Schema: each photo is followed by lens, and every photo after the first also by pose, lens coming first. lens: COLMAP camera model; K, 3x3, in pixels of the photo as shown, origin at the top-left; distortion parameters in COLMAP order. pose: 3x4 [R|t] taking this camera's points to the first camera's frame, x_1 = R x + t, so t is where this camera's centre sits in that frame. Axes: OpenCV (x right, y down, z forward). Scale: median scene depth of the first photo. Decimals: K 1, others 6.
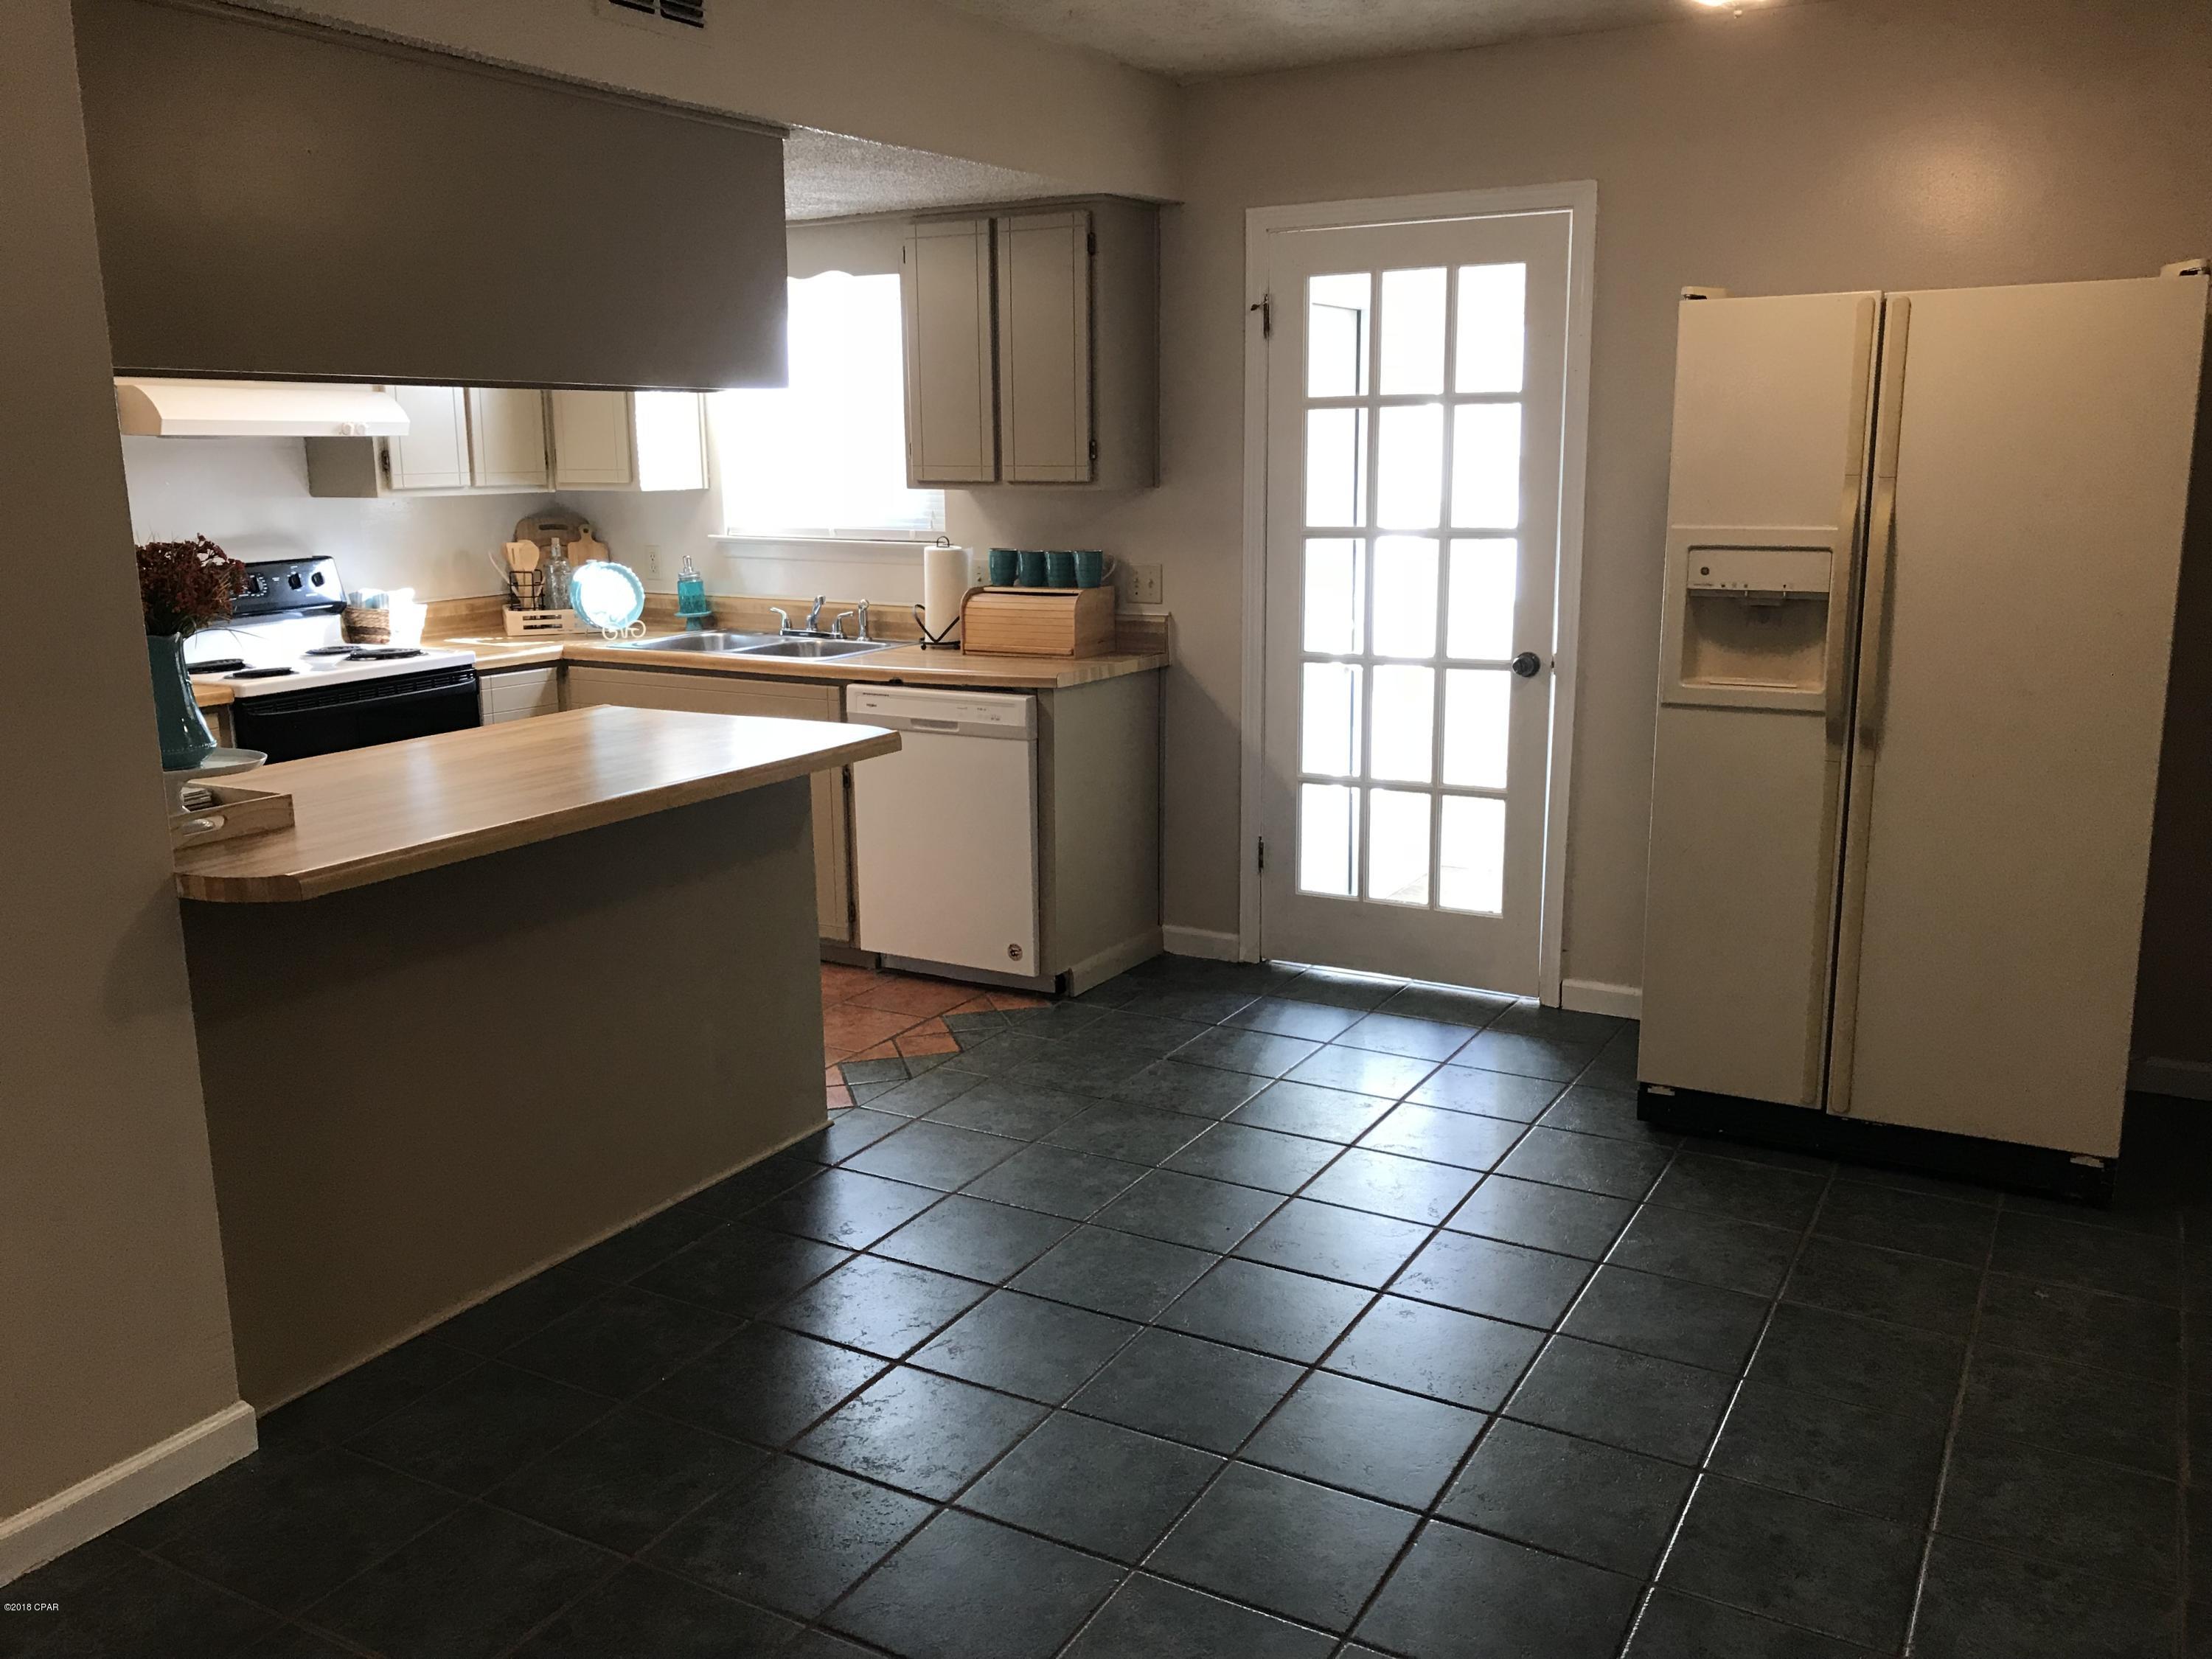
lens RADIAL K [[1799.6, 0, 1106.0], [0, 1799.6, 829.5], [0, 0, 1]] dist [0.093326, -0.172233]
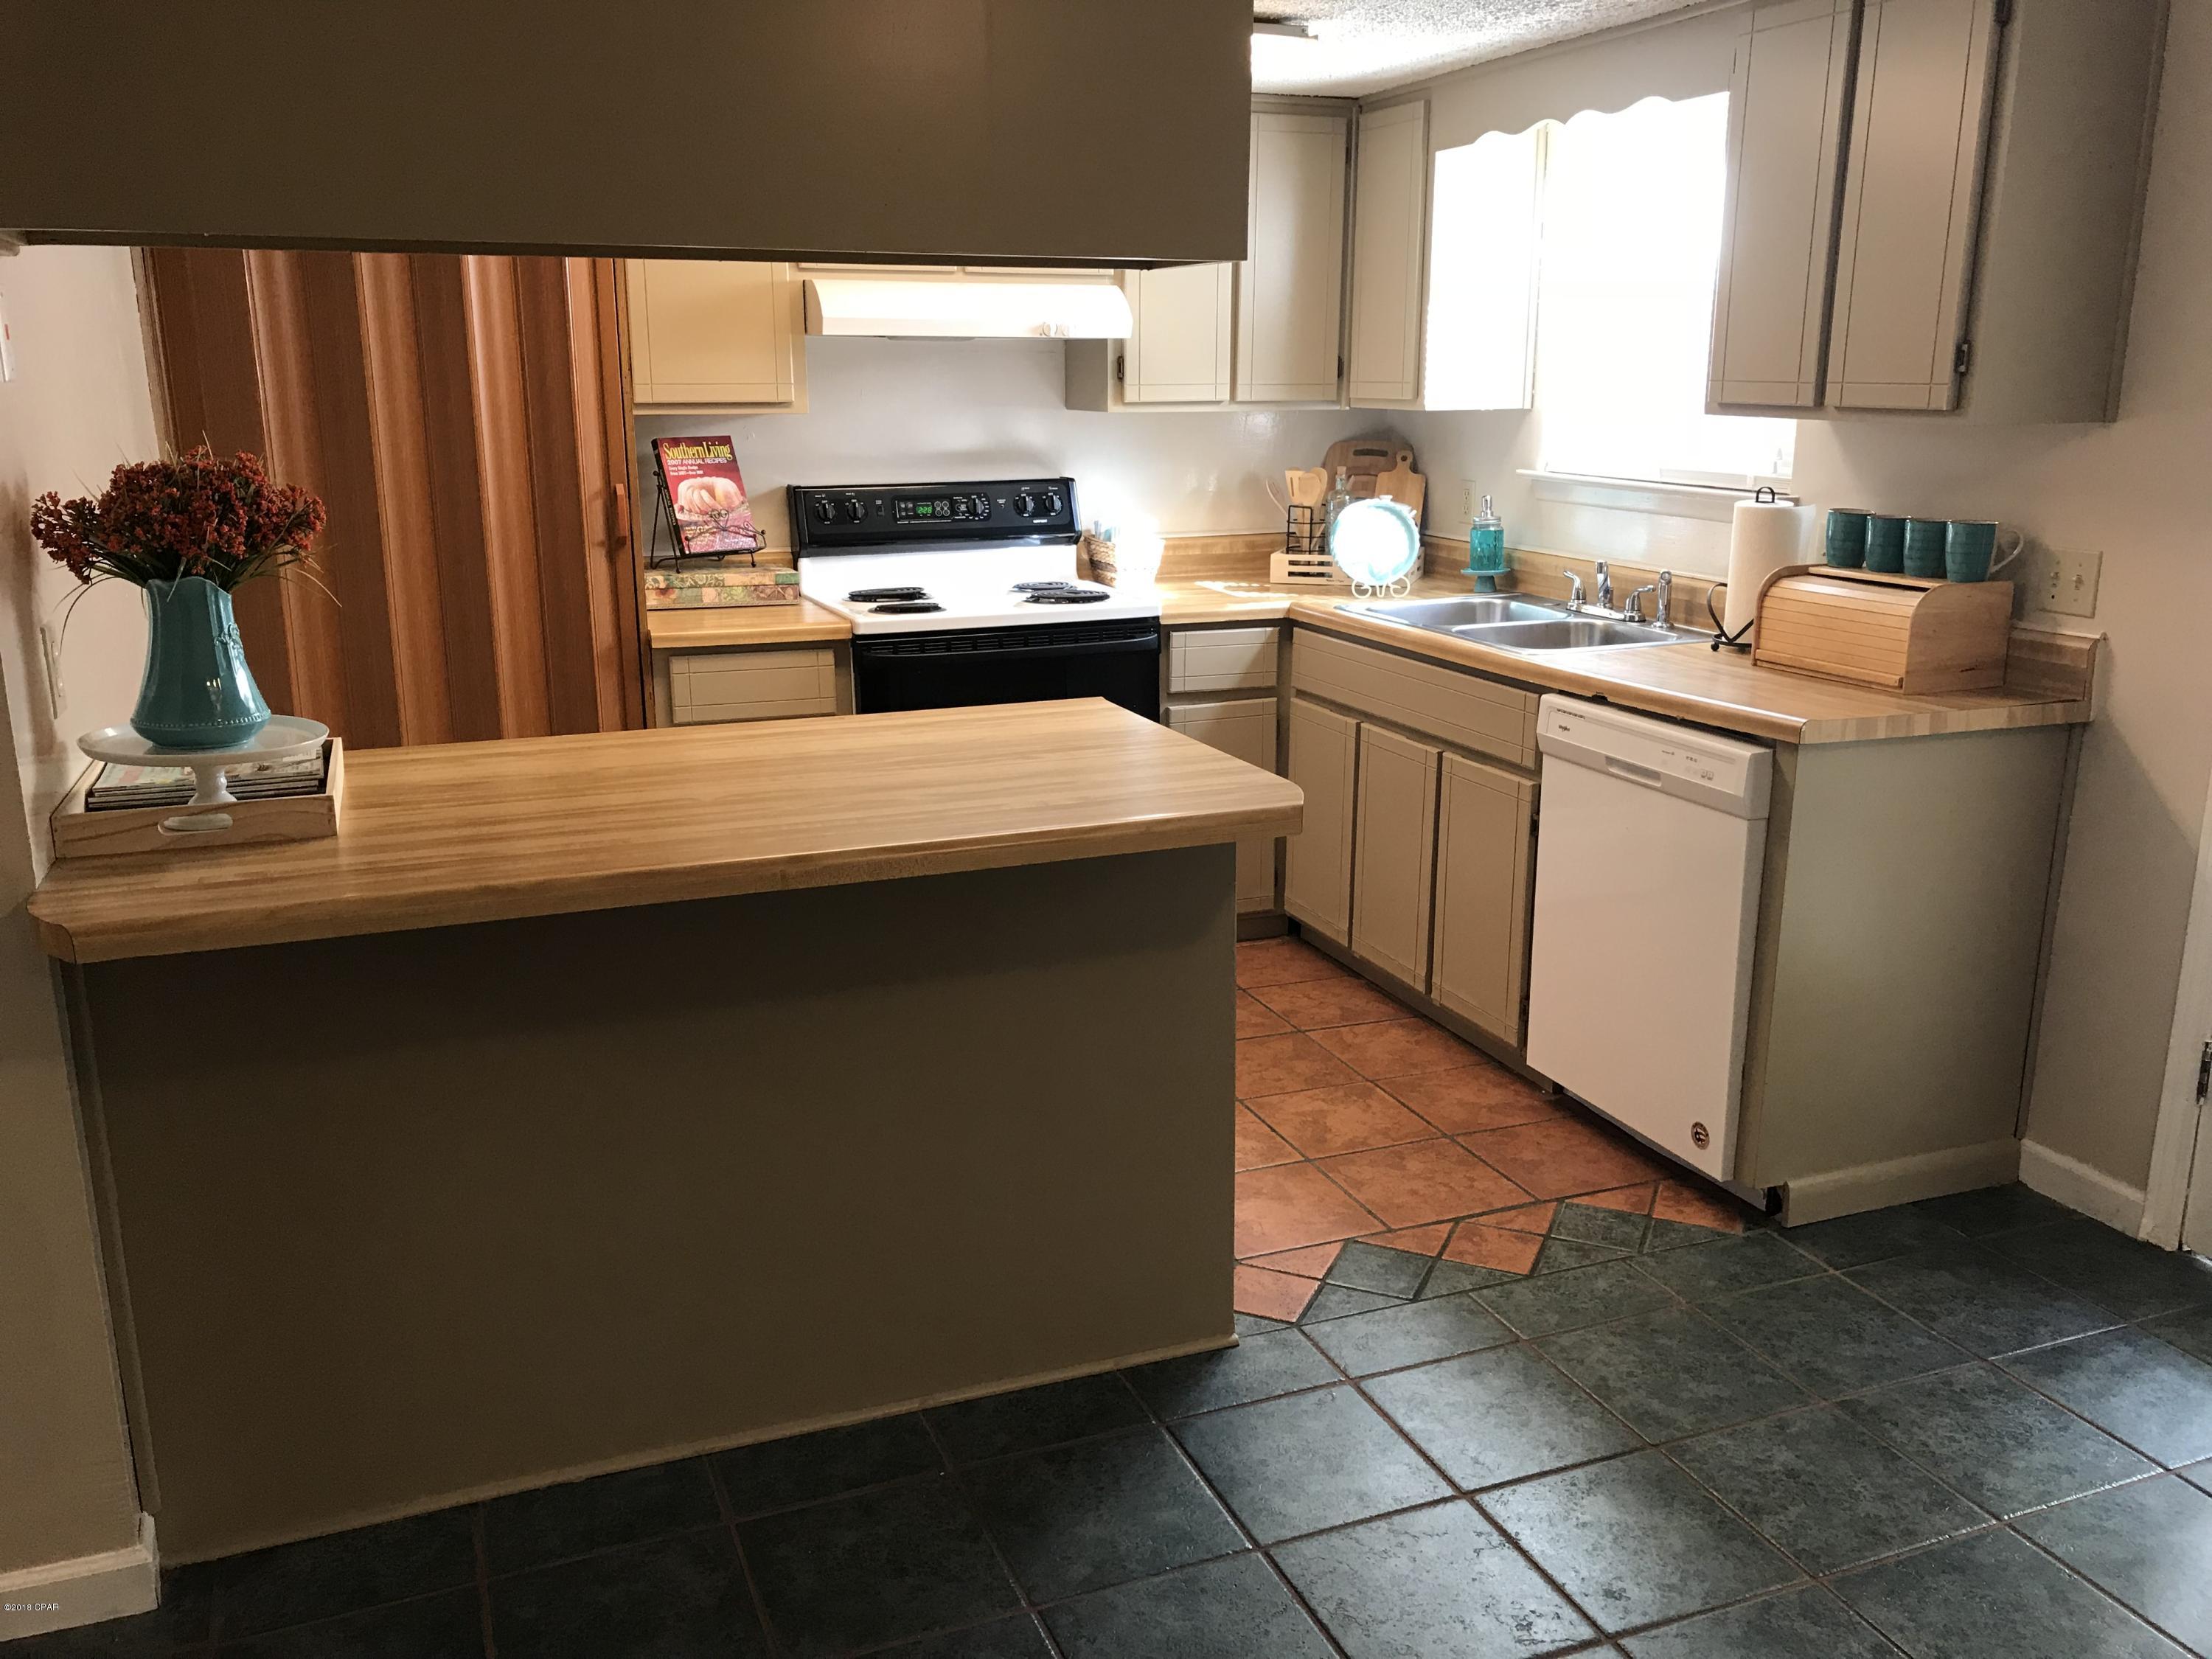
lens RADIAL K [[1814.6, 0, 1106.0], [0, 1814.6, 829.5], [0, 0, 1]] dist [0.004740, 0.013633]
pose [[0.779494, 0.163642, -0.604657, 0.150215], [-0.137963, 0.986421, 0.089106, -0.065019], [0.611028, 0.013963, 0.791486, 0.328754]]
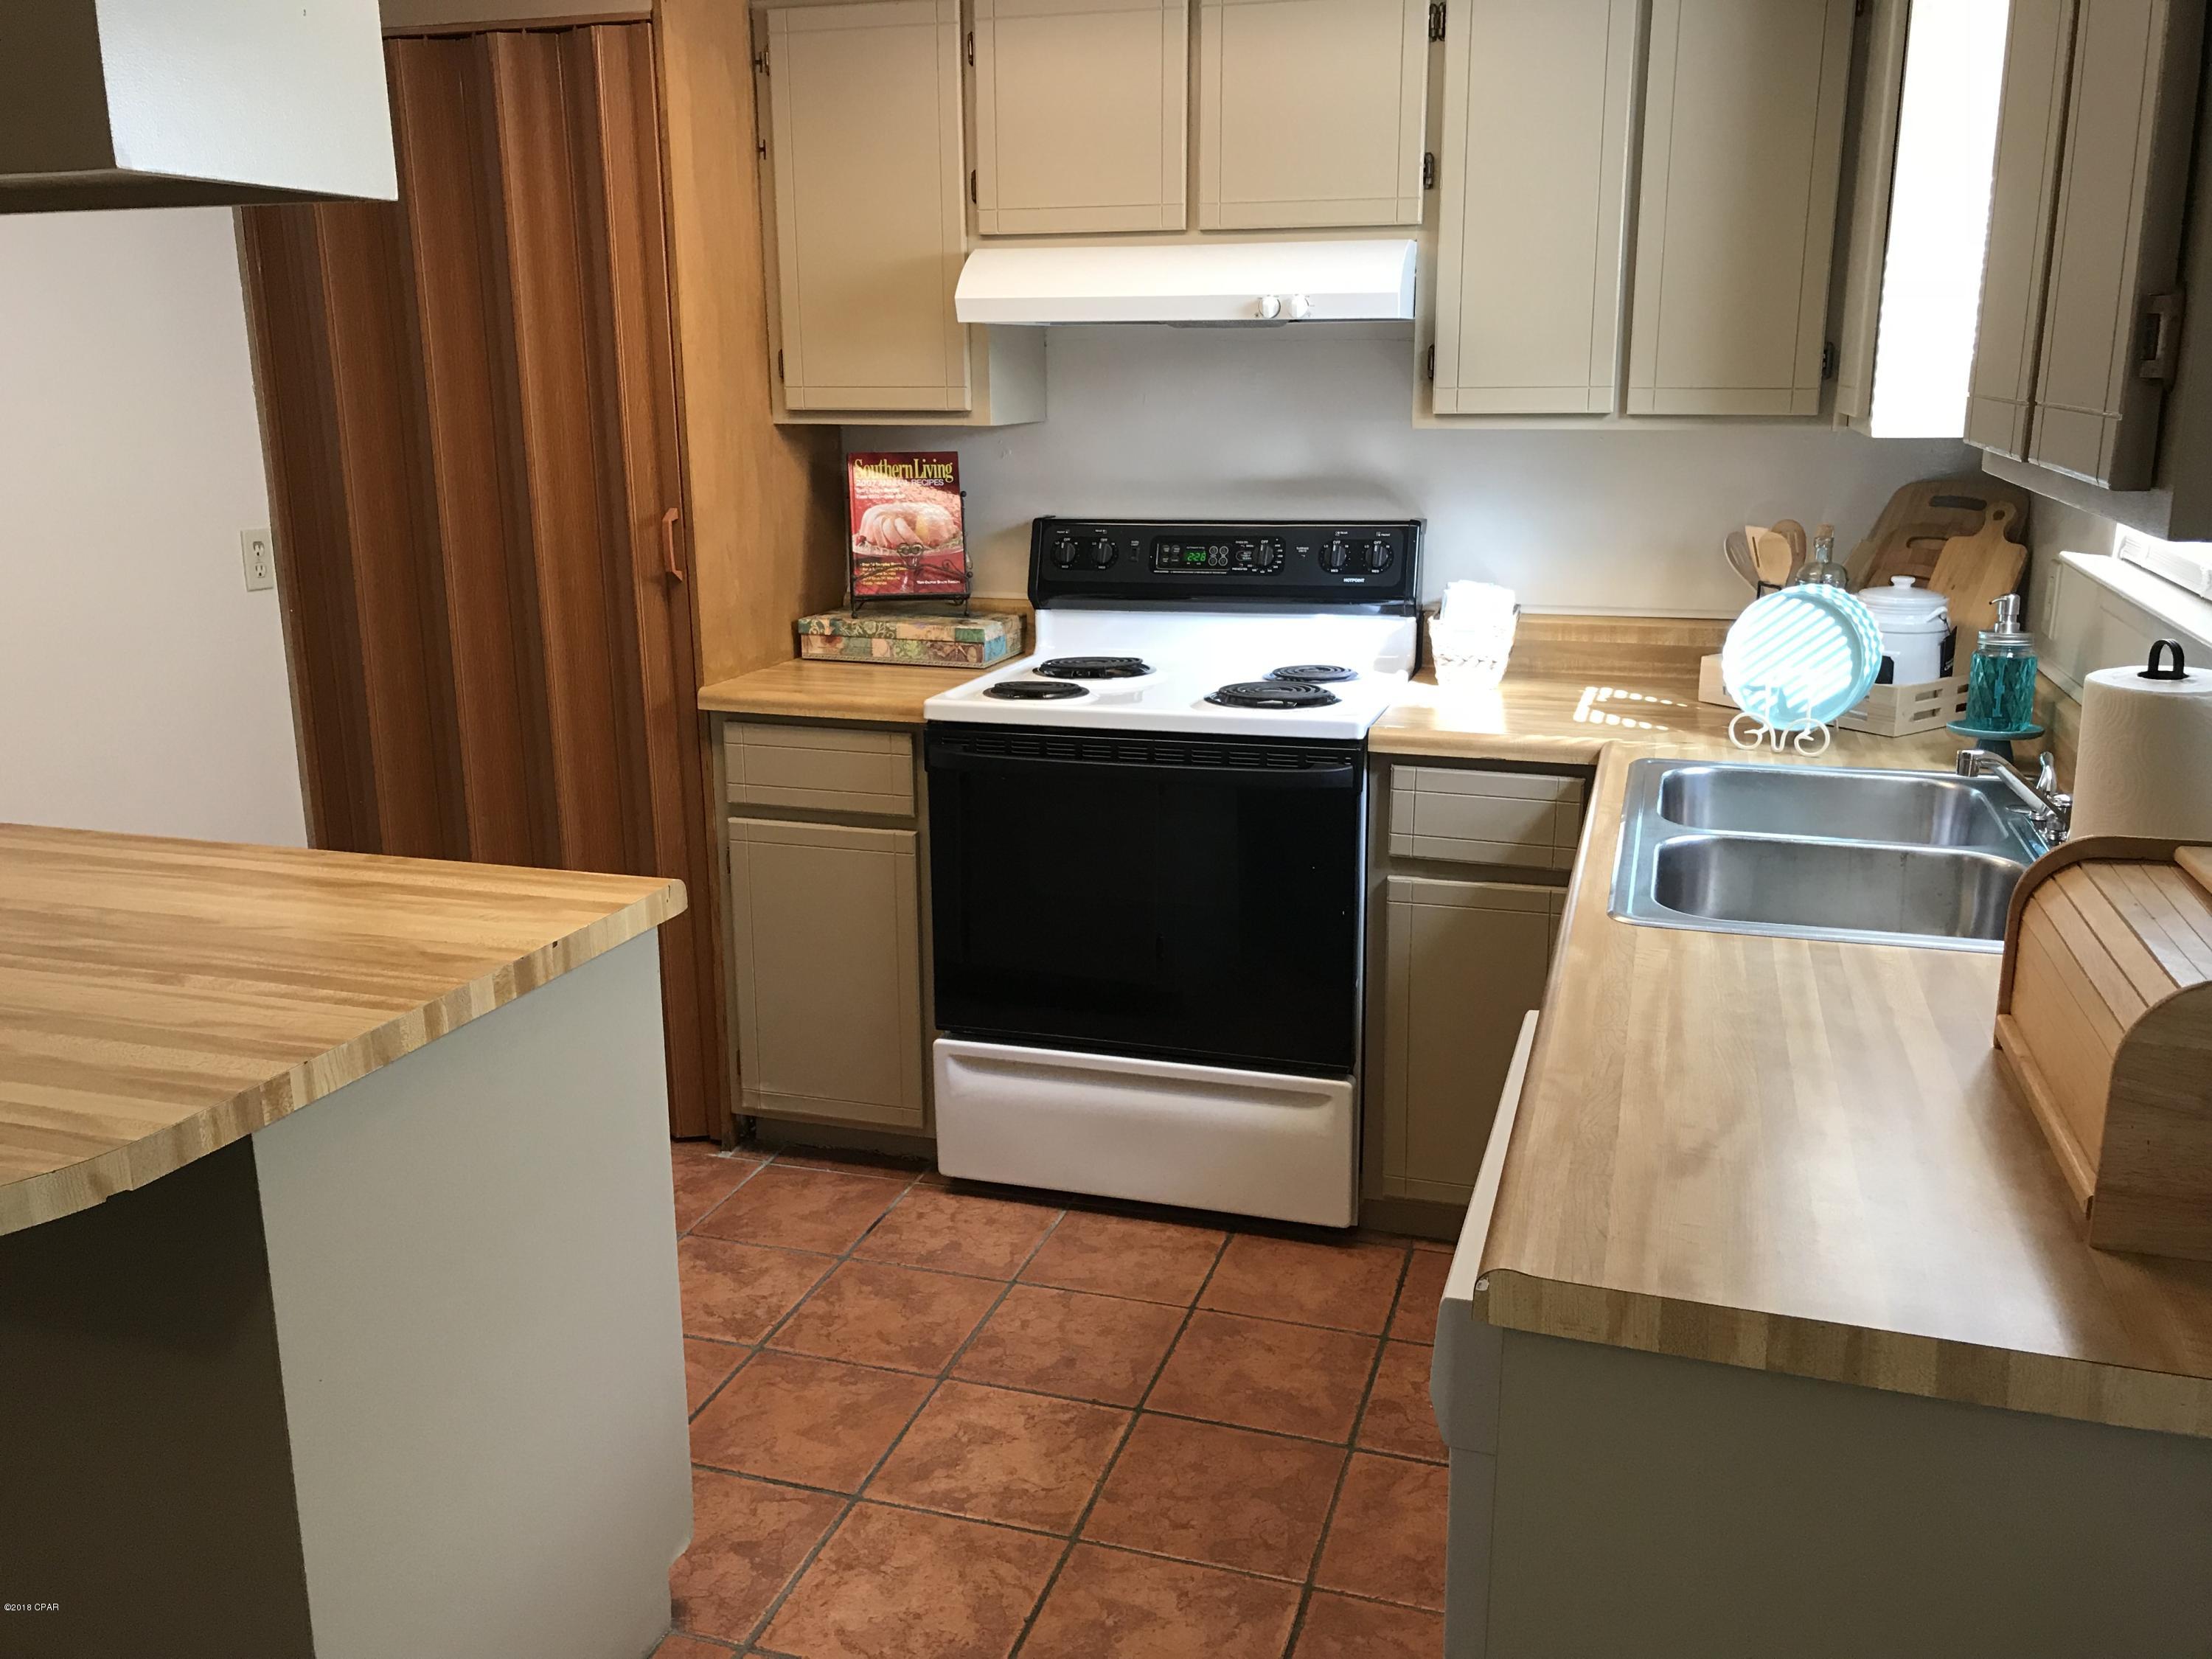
lens RADIAL K [[1799.6, 0, 1106.0], [0, 1799.6, 829.5], [0, 0, 1]] dist [0.093326, -0.172233]
pose [[0.206163, 0.253098, -0.945218, 0.158252], [-0.197692, 0.956824, 0.213087, -0.165374], [0.958340, 0.142931, 0.247297, 0.791337]]
